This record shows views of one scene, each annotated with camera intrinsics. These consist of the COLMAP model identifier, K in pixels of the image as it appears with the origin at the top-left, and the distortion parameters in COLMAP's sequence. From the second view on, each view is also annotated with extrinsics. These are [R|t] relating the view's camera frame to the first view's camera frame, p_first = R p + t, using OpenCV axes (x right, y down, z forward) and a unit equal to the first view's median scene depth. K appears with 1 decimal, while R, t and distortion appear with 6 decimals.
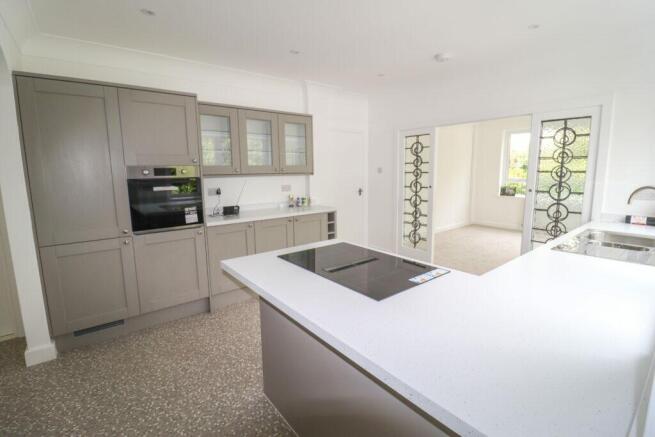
lens RADIAL K [[304.2, 0, 328.2], [0, 304.2, 216.0], [0, 0, 1]] dist [-0.016127, -0.000665]
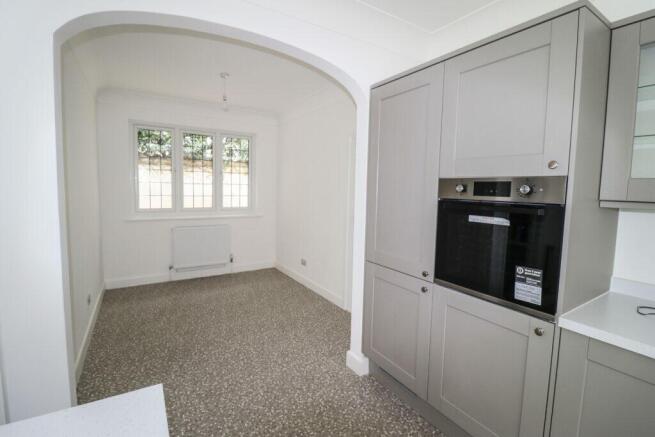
lens RADIAL K [[304.2, 0, 325.9], [0, 304.2, 212.3], [0, 0, 1]] dist [-0.016127, -0.000665]
pose [[-0.107695, 0.095141, -0.989621, 0.017368], [-0.168136, 0.979329, 0.112449, -0.117898], [0.979863, 0.178501, -0.089473, 0.778371]]
